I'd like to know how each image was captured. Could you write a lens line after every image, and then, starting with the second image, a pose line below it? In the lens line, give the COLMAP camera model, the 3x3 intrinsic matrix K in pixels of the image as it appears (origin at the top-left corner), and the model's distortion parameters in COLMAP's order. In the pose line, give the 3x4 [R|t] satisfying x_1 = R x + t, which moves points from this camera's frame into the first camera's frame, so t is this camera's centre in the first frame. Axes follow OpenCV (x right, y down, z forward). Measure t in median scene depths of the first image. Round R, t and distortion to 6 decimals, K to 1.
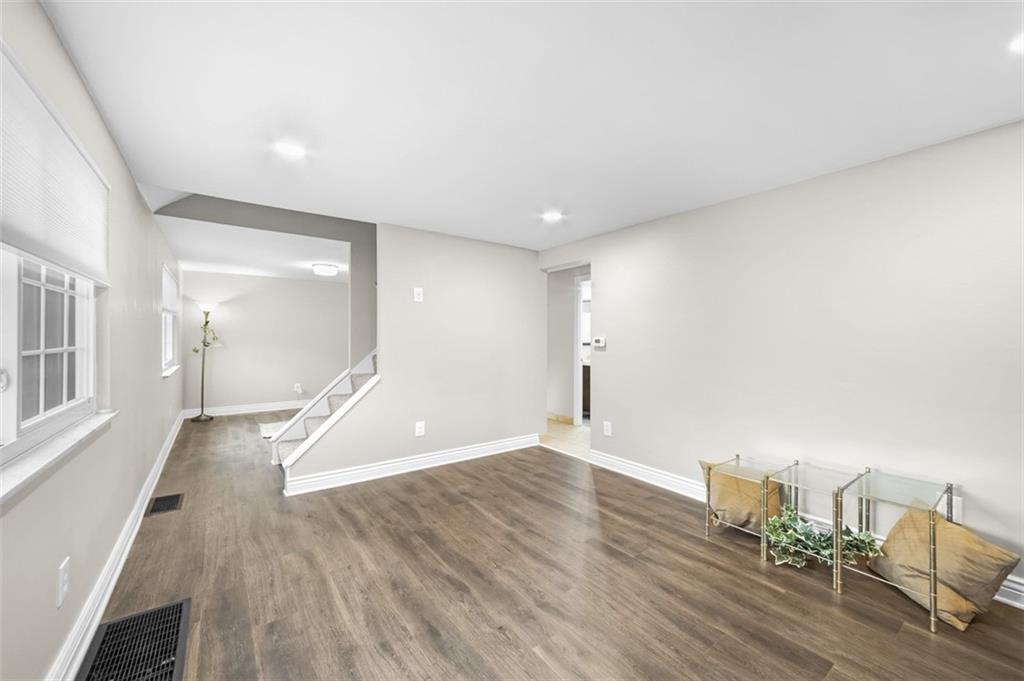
lens RADIAL K [[396.2, 0, 517.4], [0, 396.2, 341.7], [0, 0, 1]] dist [-0.000781, -0.002874]
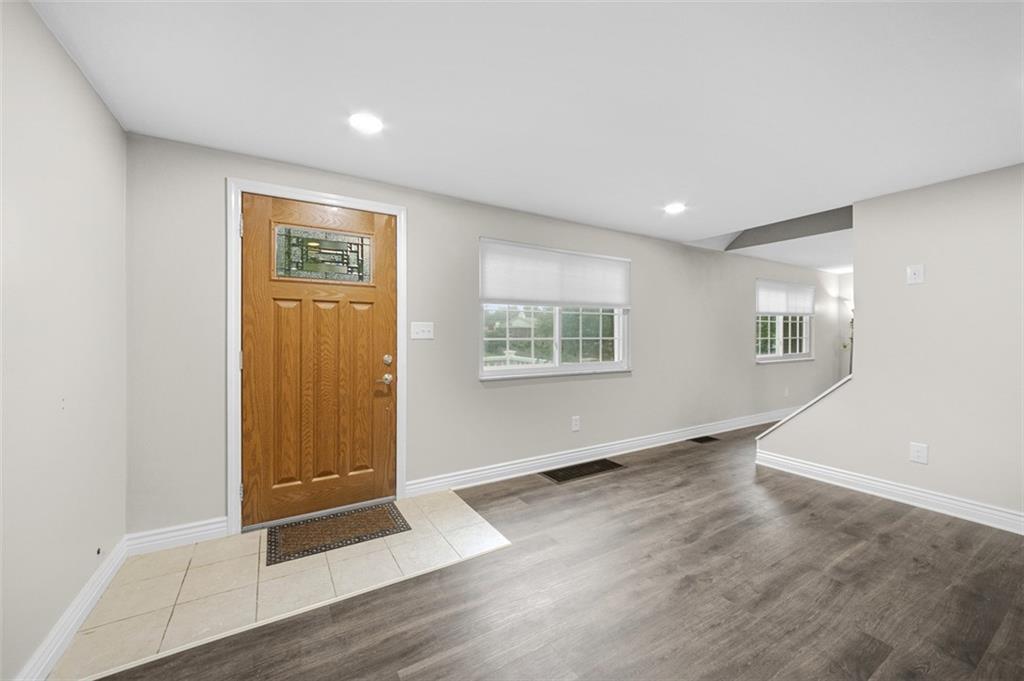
lens RADIAL K [[396.2, 0, 506.9], [0, 396.2, 338.2], [0, 0, 1]] dist [-0.000781, -0.002874]
pose [[-0.114029, 0.002224, -0.993475, 0.805996], [-0.006703, 0.999973, 0.003008, 0.007199], [0.993455, 0.007002, -0.114011, 0.423317]]
